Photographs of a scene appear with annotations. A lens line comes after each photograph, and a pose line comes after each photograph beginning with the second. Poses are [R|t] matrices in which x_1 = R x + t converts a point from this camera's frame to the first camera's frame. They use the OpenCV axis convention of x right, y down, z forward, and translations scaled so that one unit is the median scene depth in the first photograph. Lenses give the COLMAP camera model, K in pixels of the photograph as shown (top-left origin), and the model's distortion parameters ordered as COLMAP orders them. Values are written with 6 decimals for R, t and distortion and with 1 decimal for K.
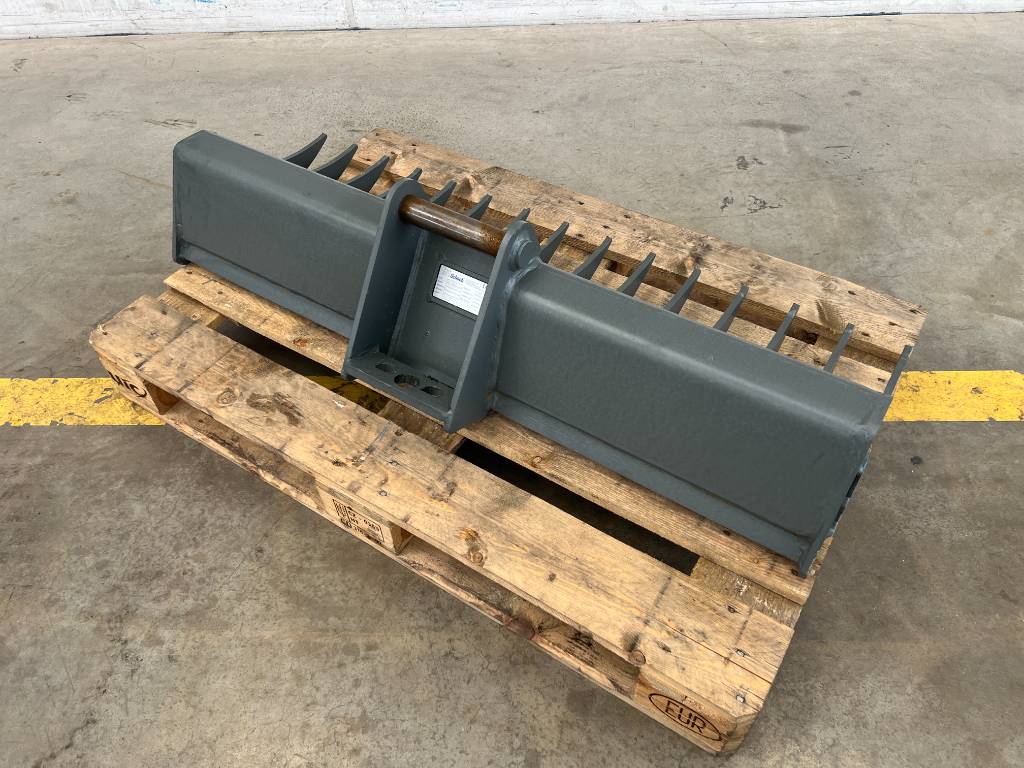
lens RADIAL K [[768.8, 0, 509.9], [0, 768.8, 381.1], [0, 0, 1]] dist [0.052132, -0.057563]
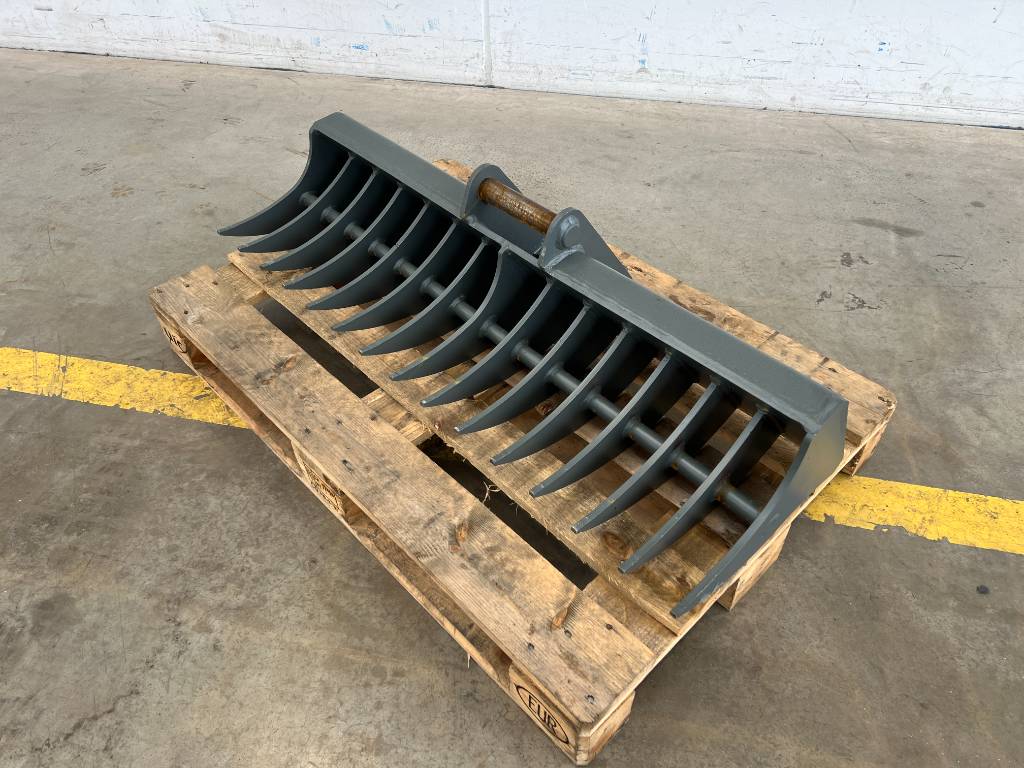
lens RADIAL K [[768.8, 0, 512.2], [0, 768.8, 384.0], [0, 0, 1]] dist [0.052132, -0.057563]
pose [[0.981569, 0.150654, -0.117582, 0.028171], [-0.157601, 0.986125, -0.052157, -0.006455], [0.108093, 0.069726, 0.991693, -0.030574]]
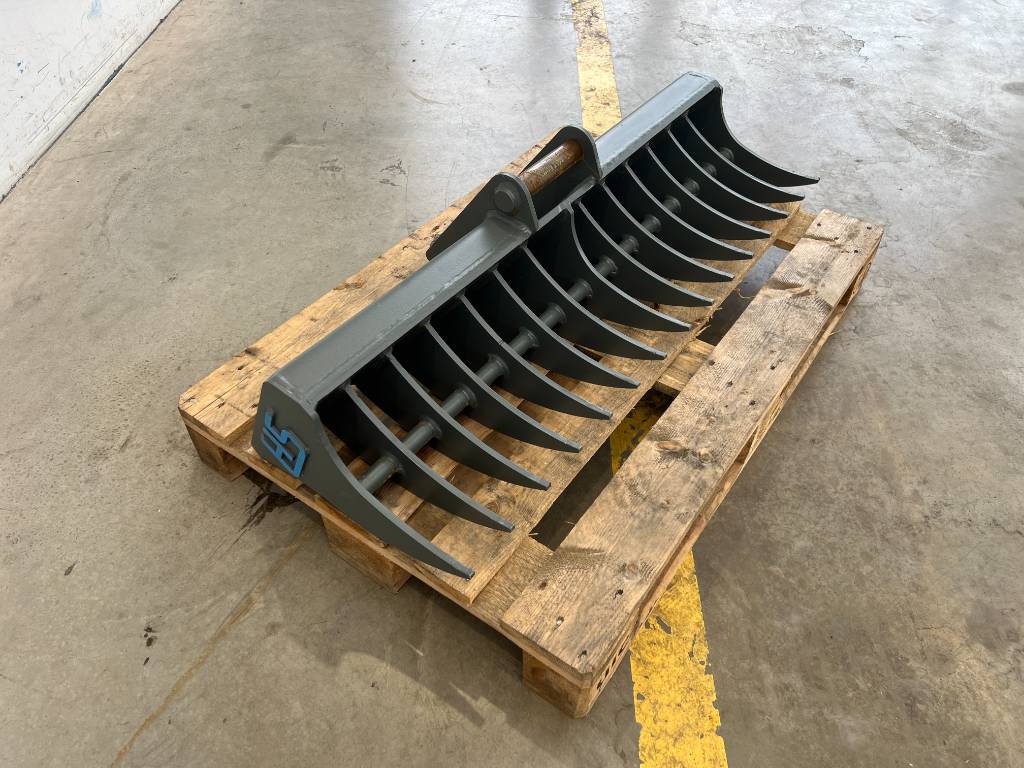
lens RADIAL K [[768.8, 0, 508.0], [0, 768.8, 382.0], [0, 0, 1]] dist [0.052132, -0.057563]
pose [[0.004528, -0.682387, 0.730977, -1.029385], [0.738689, 0.494994, 0.457515, -0.644317], [-0.674032, 0.537893, 0.506313, 0.618234]]
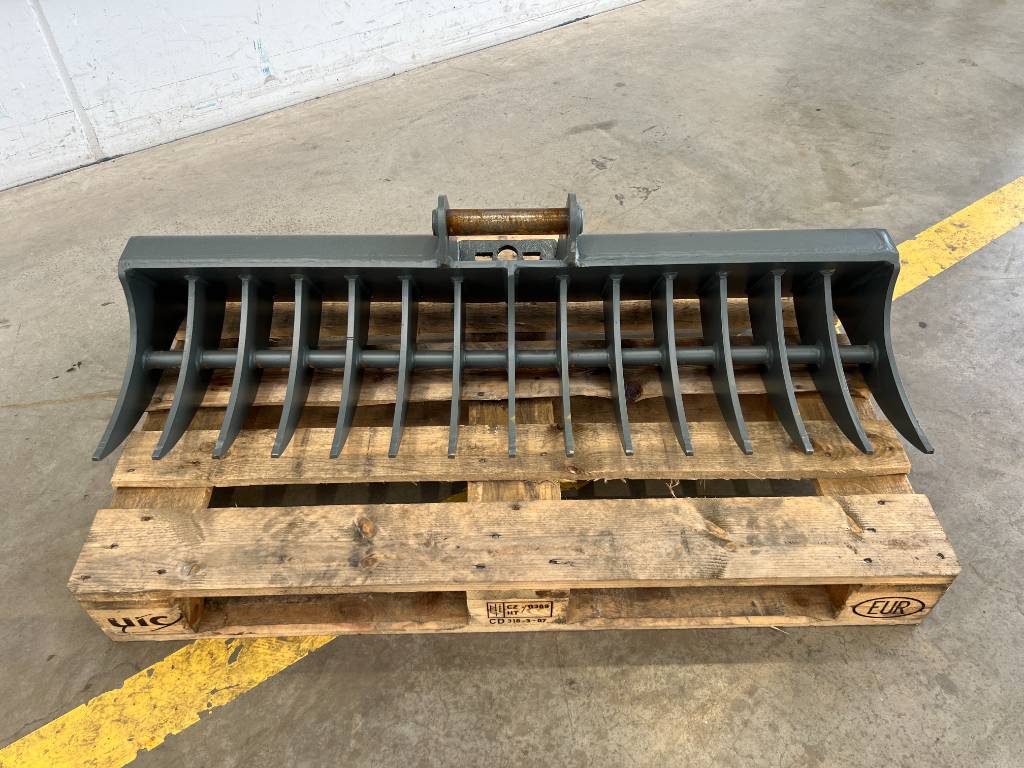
lens RADIAL K [[768.8, 0, 507.3], [0, 768.8, 383.6], [0, 0, 1]] dist [0.052132, -0.057563]
pose [[0.805593, -0.406245, 0.431260, -0.580199], [0.428364, 0.902237, 0.049722, -0.157927], [-0.409298, 0.144681, 0.900857, 0.155493]]
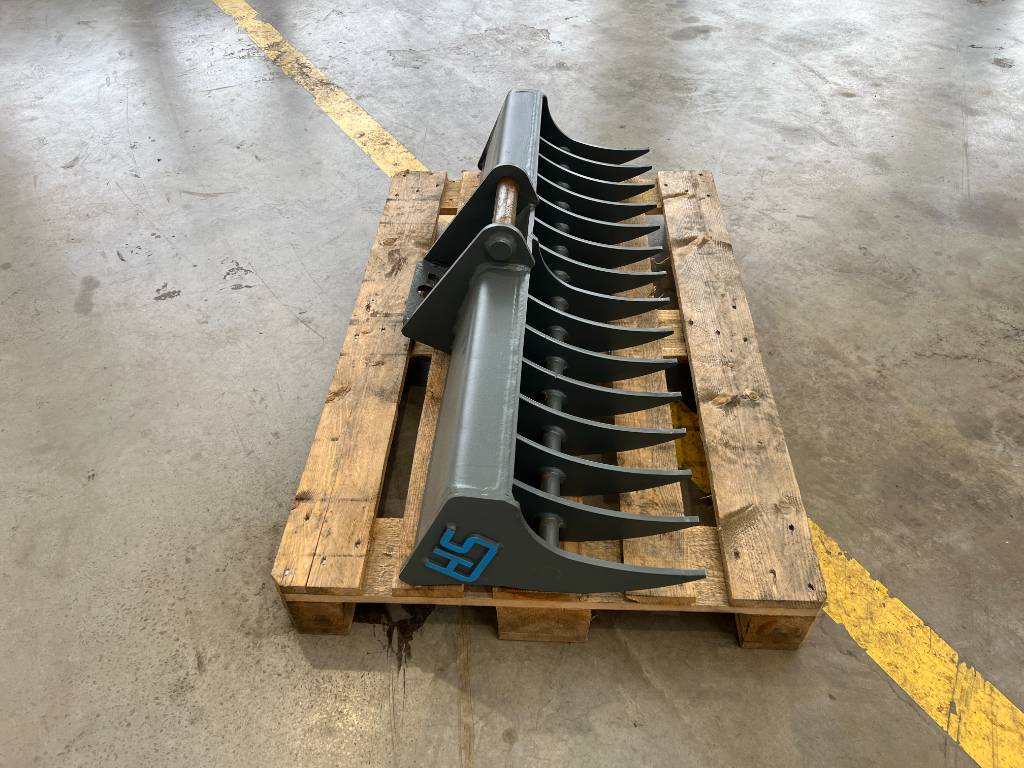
lens RADIAL K [[768.8, 0, 503.2], [0, 768.8, 384.0], [0, 0, 1]] dist [0.052132, -0.057563]
pose [[-0.531173, -0.553923, 0.641112, -0.905157], [0.660756, 0.202815, 0.722681, -0.993982], [-0.530337, 0.807487, 0.258278, 0.866786]]
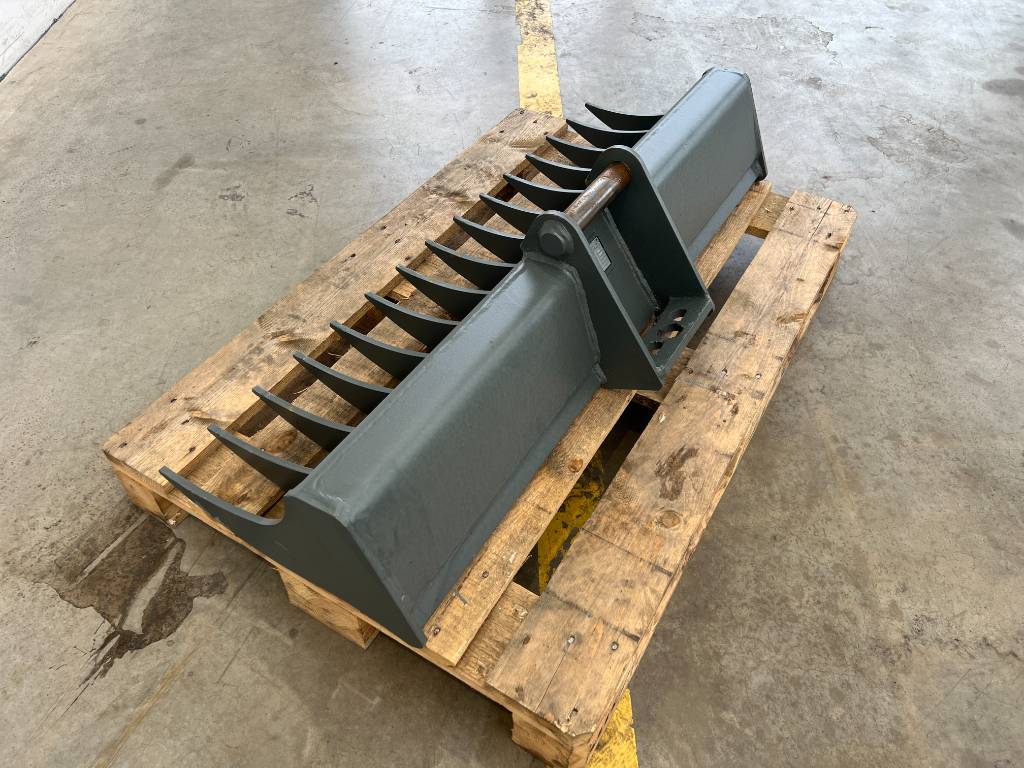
lens RADIAL K [[768.8, 0, 506.1], [0, 768.8, 383.1], [0, 0, 1]] dist [0.052132, -0.057563]
pose [[-0.029645, -0.706325, 0.707267, -0.807661], [0.738624, 0.461259, 0.491604, -0.569787], [-0.673465, 0.536978, 0.508035, 0.570335]]
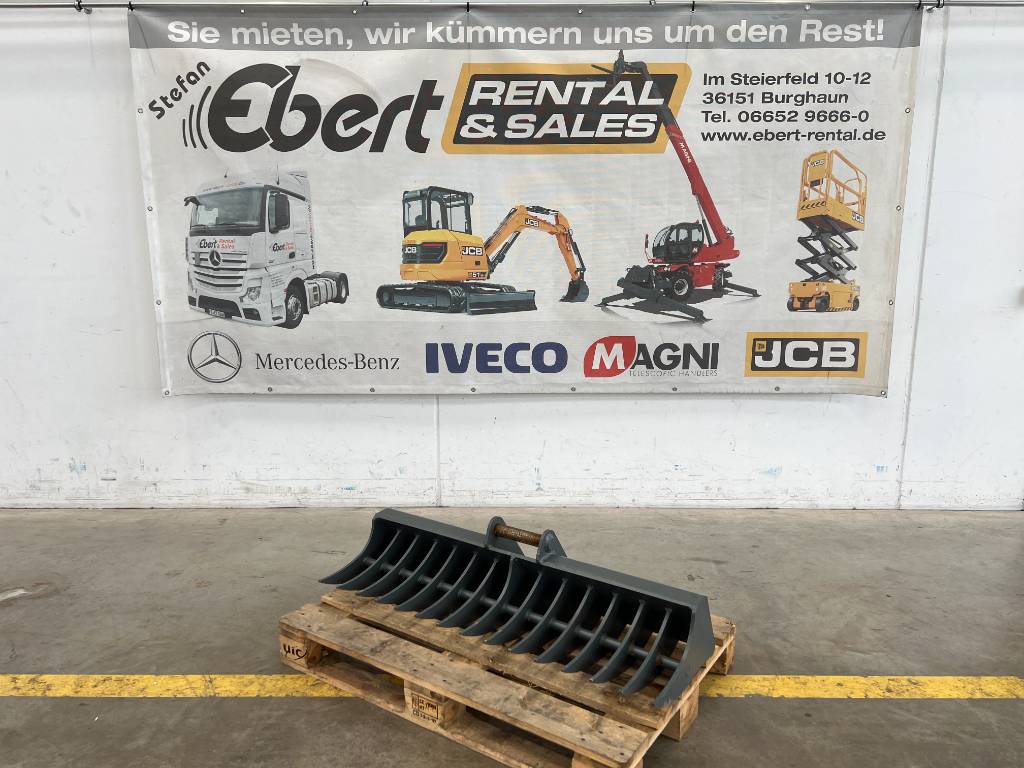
lens RADIAL K [[768.8, 0, 511.9], [0, 768.8, 376.5], [0, 0, 1]] dist [0.052132, -0.057563]
pose [[0.999046, 0.033138, 0.028456, -0.197139], [-0.008727, 0.789787, -0.613319, 0.554551], [-0.042798, 0.612485, 0.789323, -0.762096]]
